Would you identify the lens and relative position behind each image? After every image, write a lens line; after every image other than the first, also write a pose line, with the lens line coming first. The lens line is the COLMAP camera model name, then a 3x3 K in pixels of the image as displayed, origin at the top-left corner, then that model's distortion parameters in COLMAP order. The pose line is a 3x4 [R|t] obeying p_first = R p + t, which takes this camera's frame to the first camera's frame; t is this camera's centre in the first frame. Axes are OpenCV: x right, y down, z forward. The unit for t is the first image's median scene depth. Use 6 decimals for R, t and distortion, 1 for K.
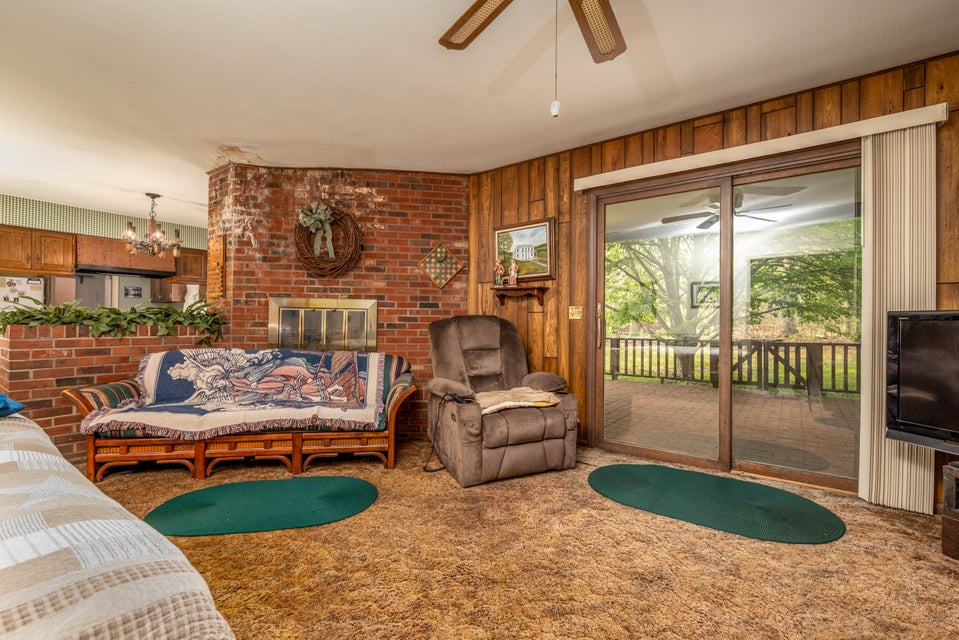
lens RADIAL K [[425.5, 0, 489.9], [0, 425.5, 319.3], [0, 0, 1]] dist [-0.002227, 0.001406]
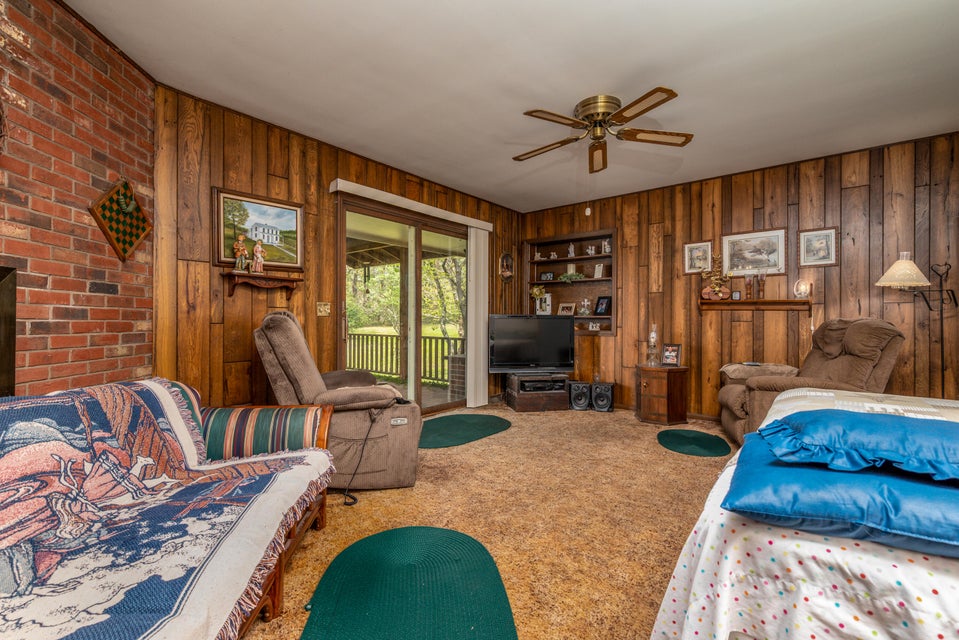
lens RADIAL K [[425.5, 0, 483.0], [0, 425.5, 319.6], [0, 0, 1]] dist [-0.002227, 0.001406]
pose [[0.044733, -0.007152, 0.998973, -0.726886], [-0.012795, 0.999888, 0.007731, -0.003512], [-0.998917, -0.013128, 0.044637, 0.547900]]
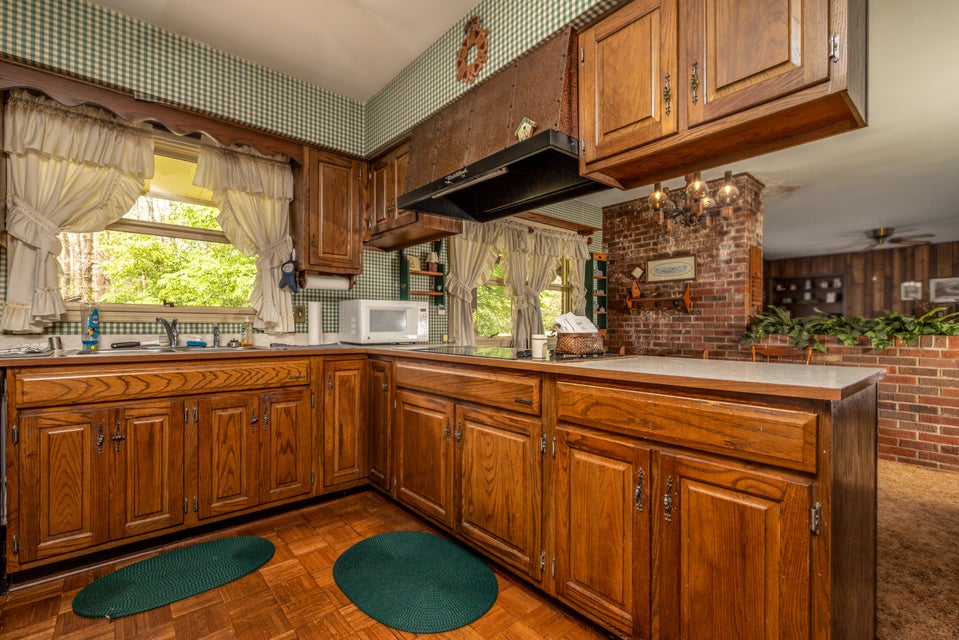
lens RADIAL K [[425.5, 0, 487.6], [0, 425.5, 329.8], [0, 0, 1]] dist [-0.002227, 0.001406]
pose [[0.224381, -0.015695, 0.974375, -1.899078], [-0.008598, 0.999799, 0.018085, -0.011705], [-0.974464, -0.012436, 0.224201, 1.483195]]
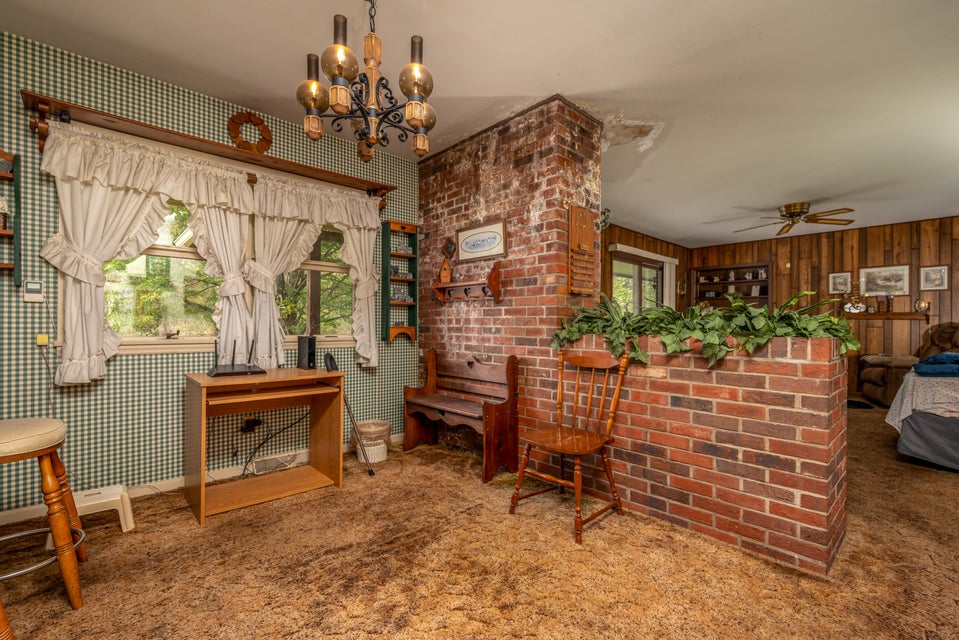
lens RADIAL K [[425.5, 0, 481.6], [0, 425.5, 326.0], [0, 0, 1]] dist [-0.002227, 0.001406]
pose [[0.183507, -0.013151, 0.982930, -1.473334], [-0.011294, 0.999816, 0.015486, -0.010602], [-0.982954, -0.013943, 0.183324, 1.108695]]
